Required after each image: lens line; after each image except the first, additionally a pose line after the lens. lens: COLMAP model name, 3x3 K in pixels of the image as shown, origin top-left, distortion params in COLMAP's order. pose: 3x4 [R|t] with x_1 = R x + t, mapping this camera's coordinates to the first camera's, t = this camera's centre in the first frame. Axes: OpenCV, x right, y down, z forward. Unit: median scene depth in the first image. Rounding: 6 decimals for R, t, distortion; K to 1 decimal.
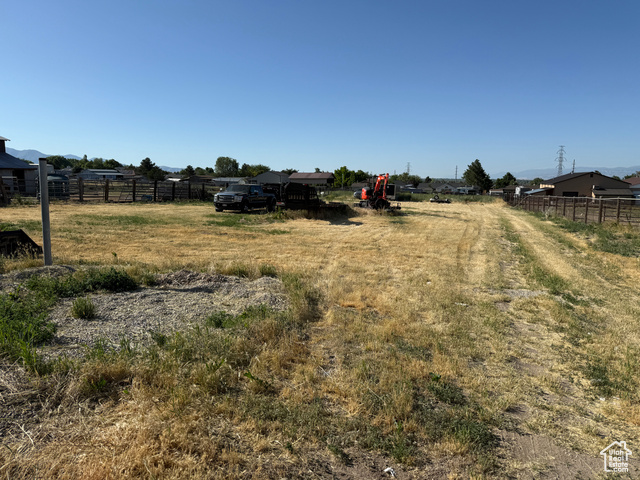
lens RADIAL K [[480.2, 0, 310.8], [0, 480.2, 239.7], [0, 0, 1]] dist [0.111589, -0.178467]
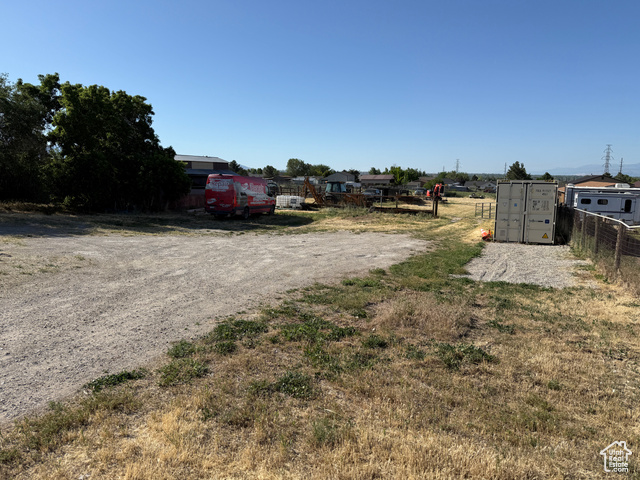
lens RADIAL K [[480.2, 0, 310.8], [0, 480.2, 239.7], [0, 0, 1]] dist [0.111589, -0.178467]
pose [[0.995607, 0.014424, -0.092508, -0.035194], [-0.013591, 0.999861, 0.009624, 0.015927], [0.092634, -0.008325, 0.995665, -0.194585]]
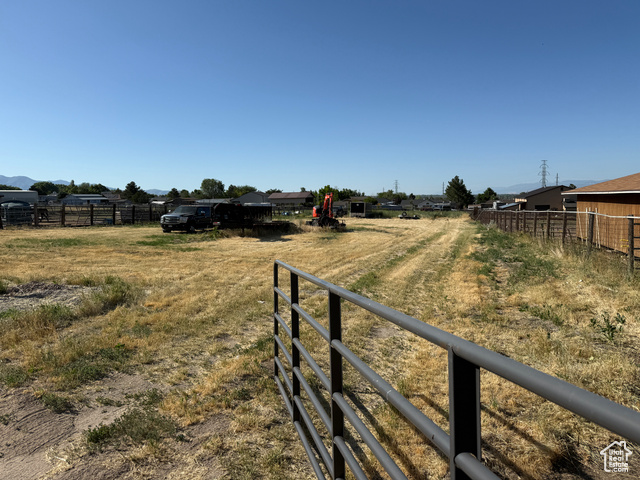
lens RADIAL K [[480.2, 0, 310.8], [0, 480.2, 239.7], [0, 0, 1]] dist [0.111589, -0.178467]
pose [[0.999565, -0.025429, 0.014965, 0.017077], [0.026000, 0.998890, -0.039285, 0.001124], [-0.013950, 0.039657, 0.999116, -0.008829]]
